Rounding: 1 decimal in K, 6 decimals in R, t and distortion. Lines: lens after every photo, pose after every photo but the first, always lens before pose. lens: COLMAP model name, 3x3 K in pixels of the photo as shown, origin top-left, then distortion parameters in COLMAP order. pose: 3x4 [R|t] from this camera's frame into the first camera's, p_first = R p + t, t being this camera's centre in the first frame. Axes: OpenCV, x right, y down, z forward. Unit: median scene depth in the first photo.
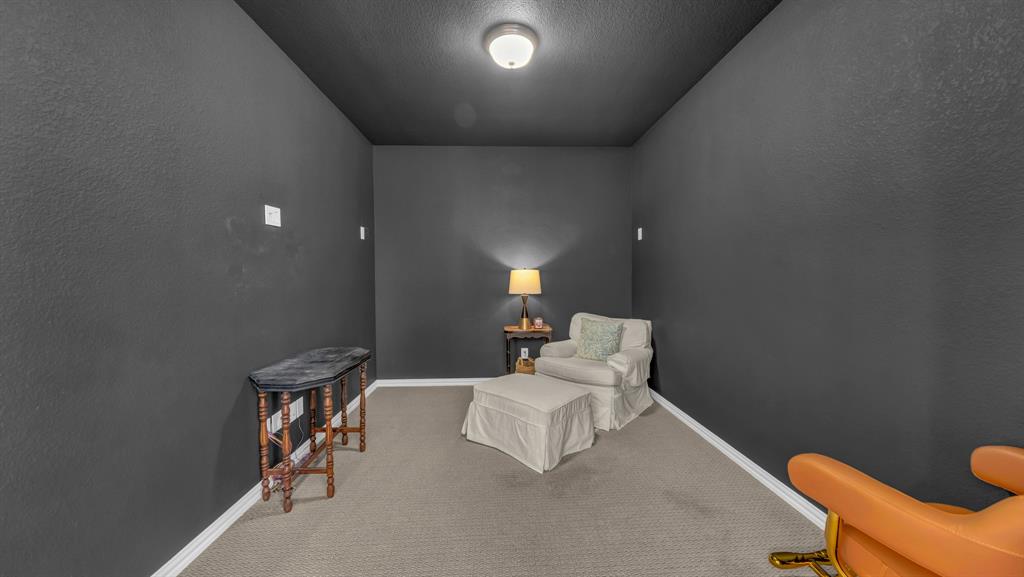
lens RADIAL K [[371.0, 0, 515.4], [0, 371.0, 287.1], [0, 0, 1]] dist [0.008019, 0.002129]
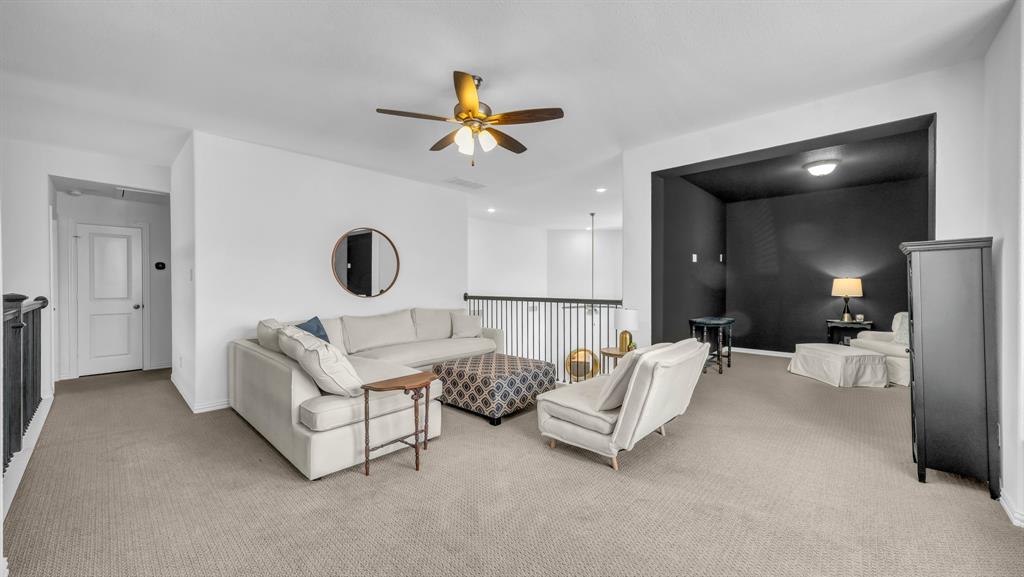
lens RADIAL K [[371.0, 0, 522.4], [0, 371.0, 289.2], [0, 0, 1]] dist [0.008019, 0.002129]
pose [[0.705204, 0.015086, -0.708844, 0.166291], [-0.025508, 0.999666, -0.004101, 0.029449], [0.708545, 0.020973, 0.705354, -0.888180]]
